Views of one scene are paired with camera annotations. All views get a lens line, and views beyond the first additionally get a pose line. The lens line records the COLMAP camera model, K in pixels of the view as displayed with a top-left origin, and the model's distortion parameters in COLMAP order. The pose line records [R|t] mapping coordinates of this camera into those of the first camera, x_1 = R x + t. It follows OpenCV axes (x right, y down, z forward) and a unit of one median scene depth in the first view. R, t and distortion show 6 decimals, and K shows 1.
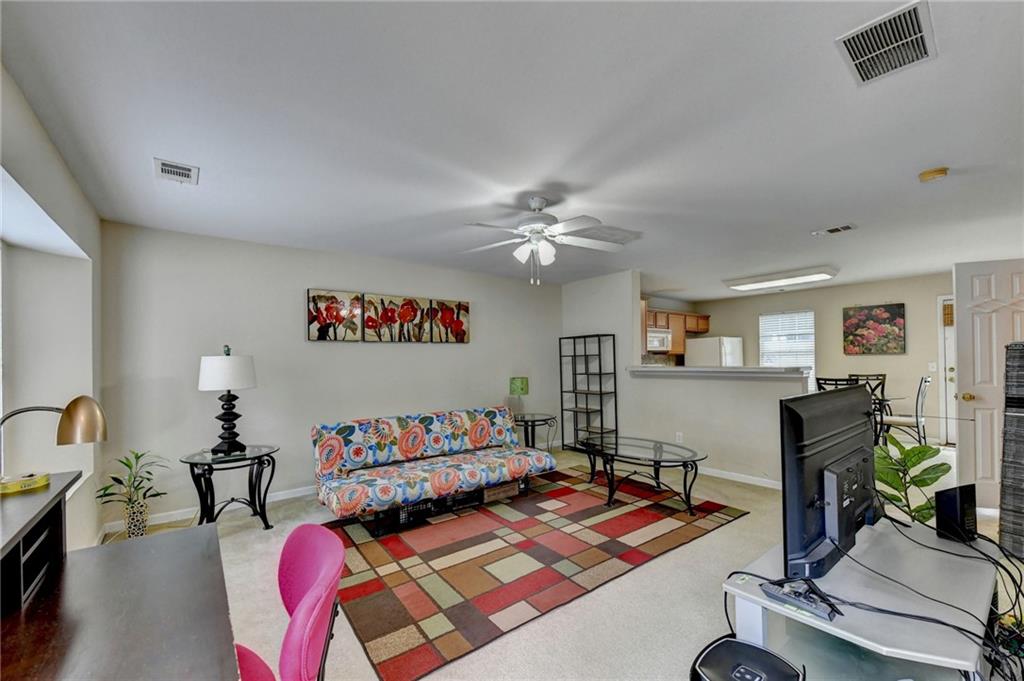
lens RADIAL K [[427.2, 0, 519.6], [0, 427.2, 347.3], [0, 0, 1]] dist [-0.008016, -0.000203]
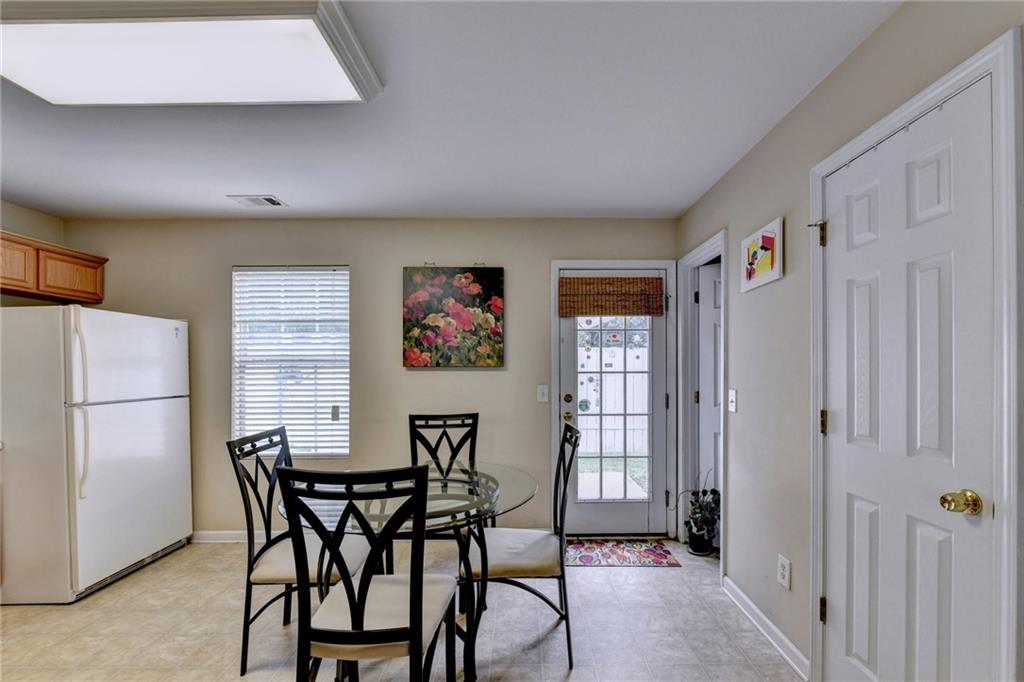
lens RADIAL K [[427.4, 0, 524.4], [0, 427.4, 370.7], [0, 0, 1]] dist [-0.002211, -0.001318]
pose [[0.619924, 0.003733, 0.784653, 0.637010], [-0.022757, 0.999654, 0.013224, 0.013780], [-0.784332, -0.026055, 0.619794, 0.806763]]
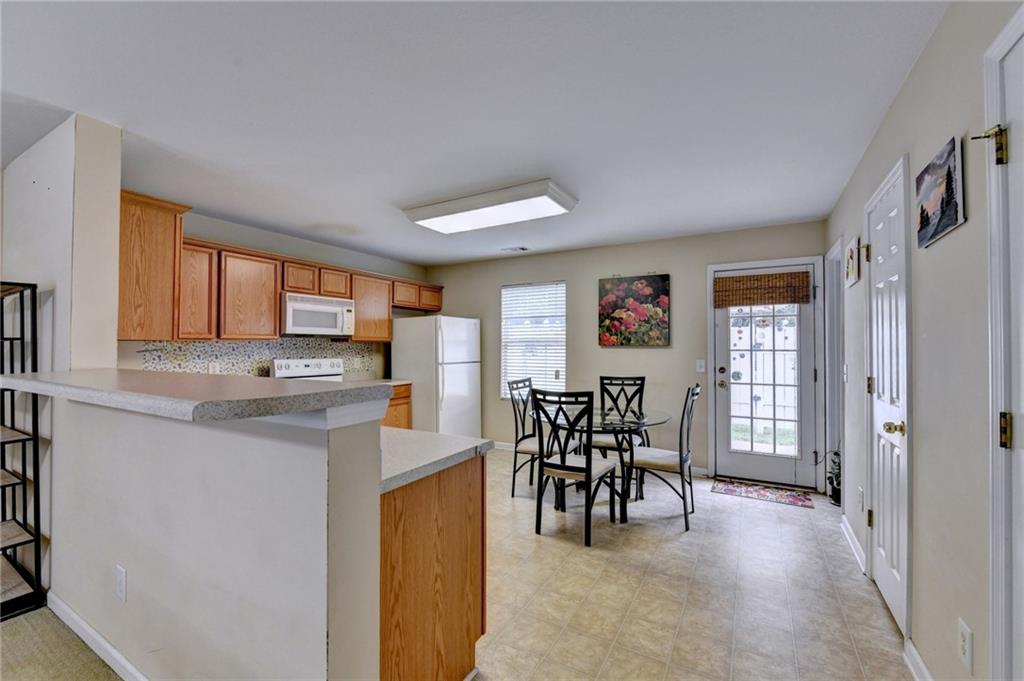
lens RADIAL K [[427.2, 0, 515.7], [0, 427.2, 339.1], [0, 0, 1]] dist [-0.008016, -0.000203]
pose [[0.928349, 0.017993, 0.371273, 0.506707], [-0.019763, 0.999804, 0.000963, 0.009096], [-0.371183, -0.008231, 0.928523, 0.542827]]
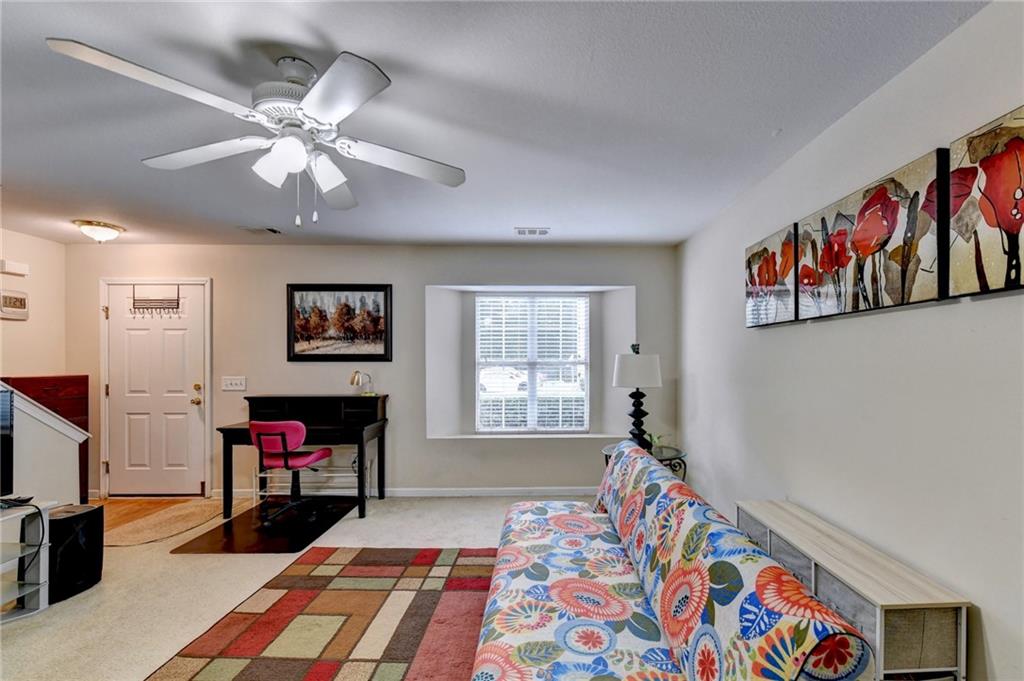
lens RADIAL K [[427.2, 0, 540.7], [0, 427.2, 360.9], [0, 0, 1]] dist [-0.008016, -0.000203]
pose [[-0.605674, 0.015470, -0.795563, 0.170994], [0.028387, 0.999595, -0.002174, 0.021248], [0.795207, -0.023901, -0.605867, 0.928797]]
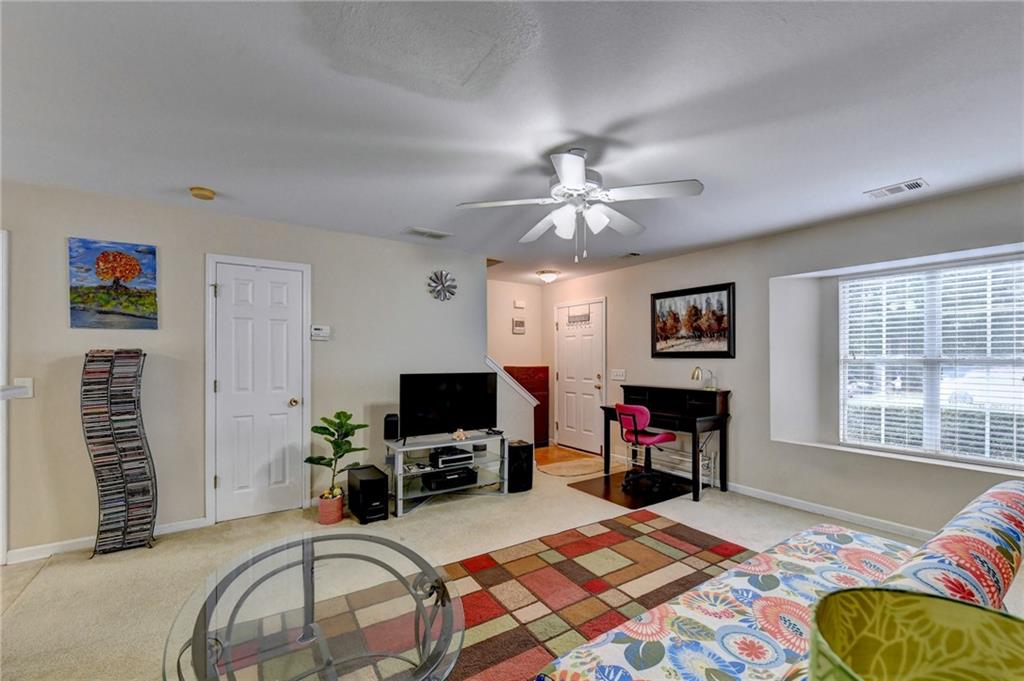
lens RADIAL K [[427.2, 0, 525.3], [0, 427.2, 356.7], [0, 0, 1]] dist [-0.008016, -0.000203]
pose [[-0.998505, 0.012809, 0.053136, 0.058882], [0.011342, 0.999549, -0.027814, 0.027674], [-0.053468, -0.027170, -0.998200, 1.053296]]
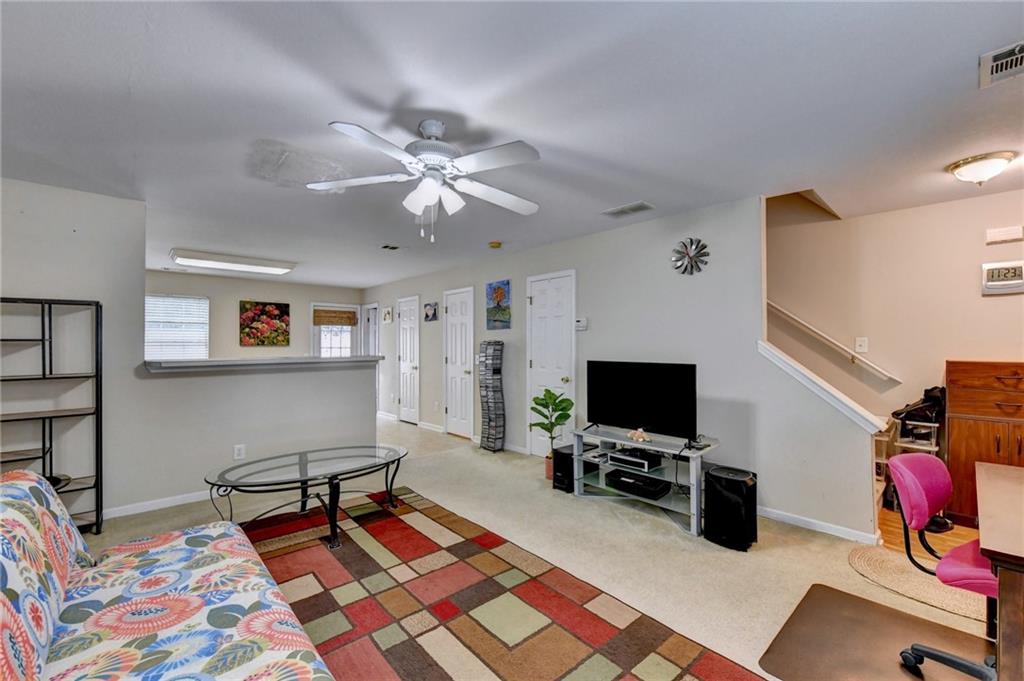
lens RADIAL K [[427.2, 0, 521.0], [0, 427.2, 343.2], [0, 0, 1]] dist [-0.008016, -0.000203]
pose [[-0.079177, 0.018649, 0.996686, -0.399755], [-0.020539, 0.999582, -0.020335, 0.022258], [-0.996649, -0.022081, -0.078761, 0.541733]]
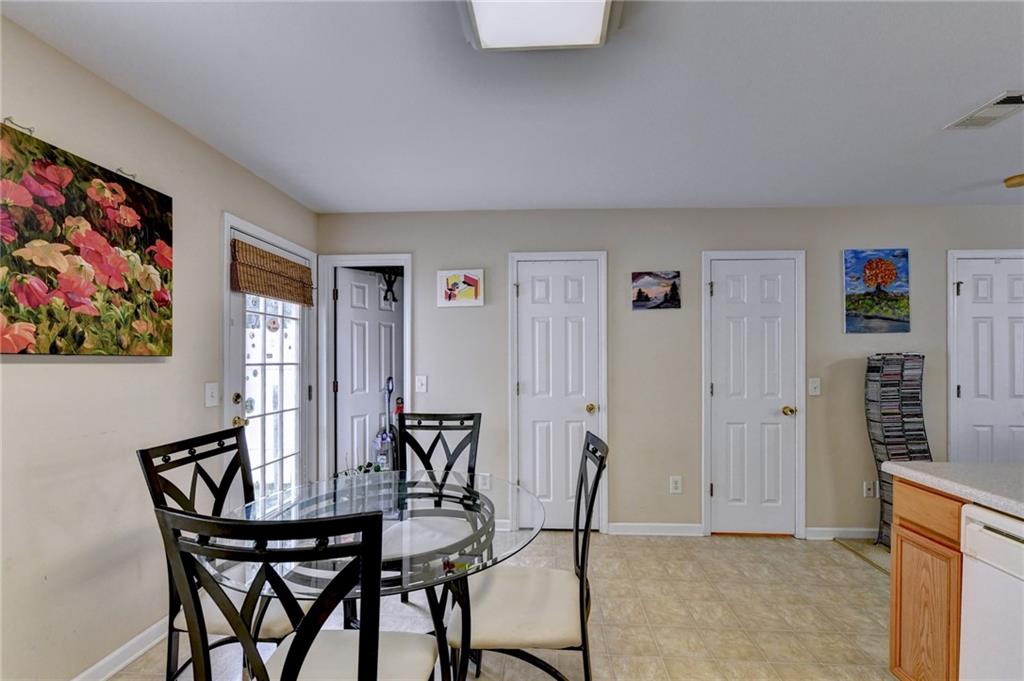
lens RADIAL K [[427.2, 0, 530.3], [0, 427.2, 358.8], [0, 0, 1]] dist [-0.008016, -0.000203]
pose [[-0.747031, 0.011395, 0.664691, 0.606110], [-0.010476, 0.999527, -0.028908, 0.026771], [-0.664706, -0.028559, -0.746559, 1.278438]]
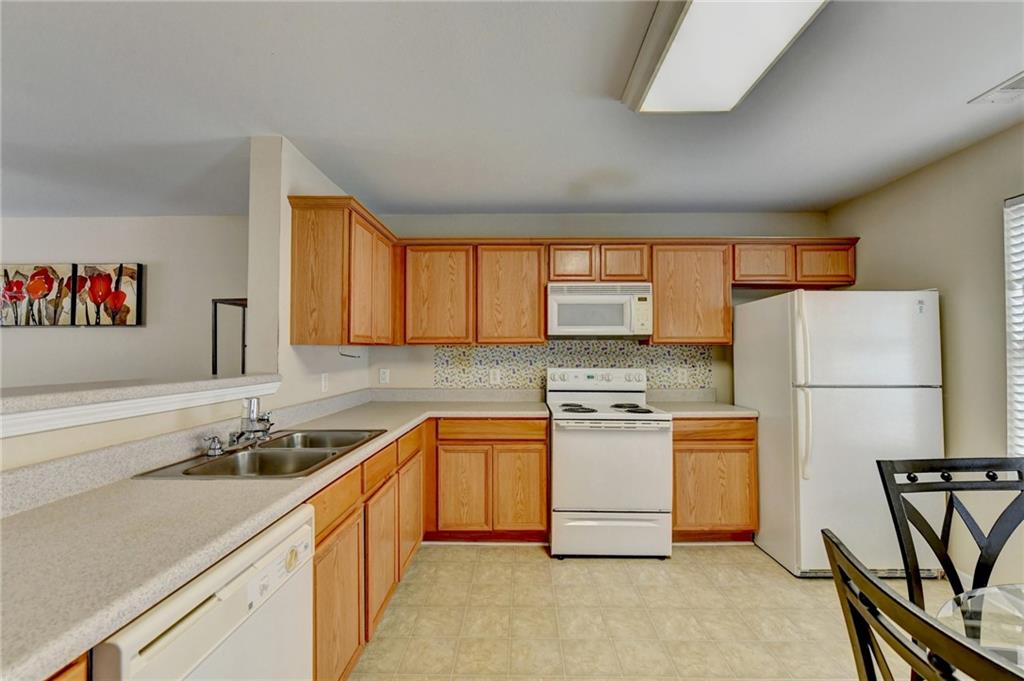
lens RADIAL K [[427.2, 0, 512.0], [0, 427.2, 340.7], [0, 0, 1]] dist [-0.008016, -0.000203]
pose [[0.770094, -0.003464, -0.637921, 0.751234], [0.005674, 0.999983, 0.001420, 0.014836], [0.637905, -0.004713, 0.770100, 0.898173]]
